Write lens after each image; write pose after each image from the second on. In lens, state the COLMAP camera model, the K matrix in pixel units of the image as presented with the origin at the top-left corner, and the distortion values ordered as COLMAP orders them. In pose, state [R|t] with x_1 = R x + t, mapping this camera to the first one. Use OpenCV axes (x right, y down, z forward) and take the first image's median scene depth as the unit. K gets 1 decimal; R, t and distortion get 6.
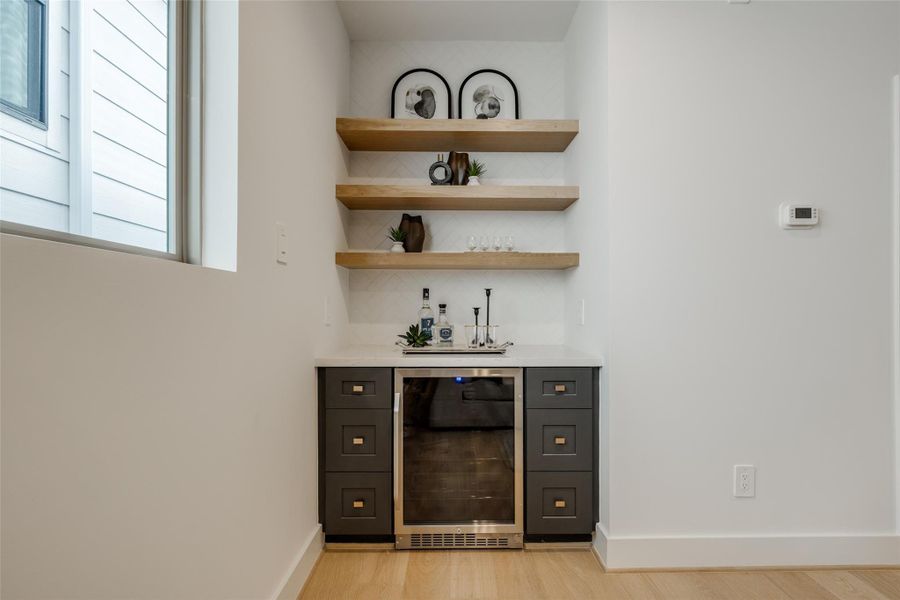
lens RADIAL K [[422.5, 0, 461.8], [0, 422.5, 308.4], [0, 0, 1]] dist [-0.000636, 0.000093]
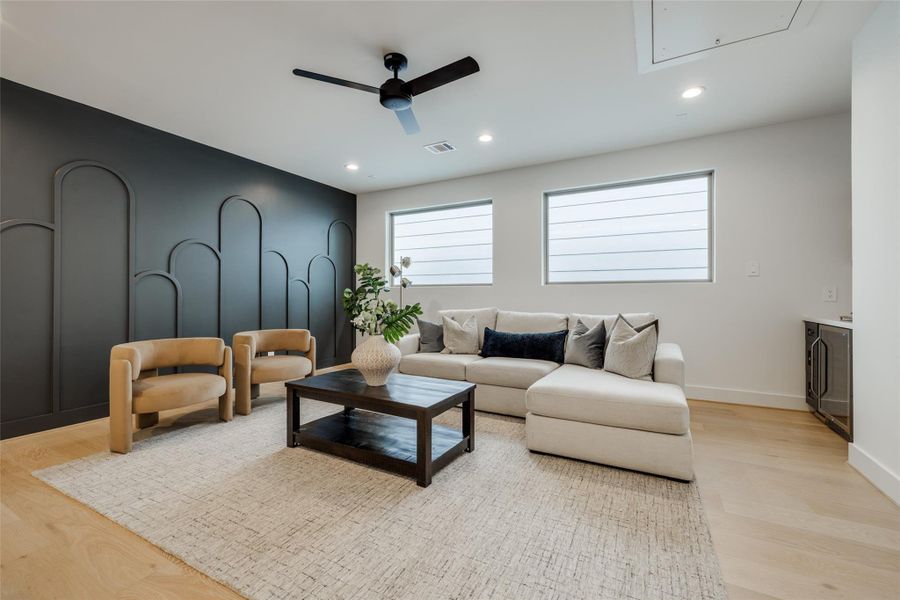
lens RADIAL K [[376.6, 0, 454.2], [0, 376.6, 296.4], [0, 0, 1]] dist [0.001222, 0.000157]
pose [[-0.493451, -0.001888, -0.869771, 1.731982], [-0.001372, 0.999998, -0.001393, 0.020522], [0.869772, 0.000506, -0.493453, 0.351424]]
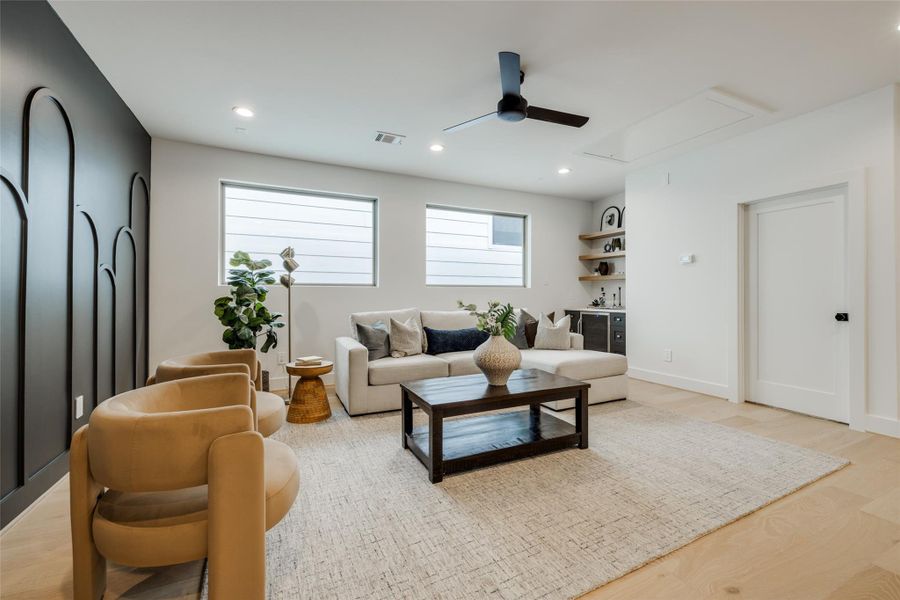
lens RADIAL K [[374.7, 0, 450.0], [0, 374.7, 300.0], [0, 0, 1]] dist [-0.020302, 0.000130]
pose [[0.413268, 0.002034, -0.910607, 1.832885], [0.002800, 0.999990, 0.003504, 0.026947], [0.910605, -0.003998, 0.413258, -1.043539]]
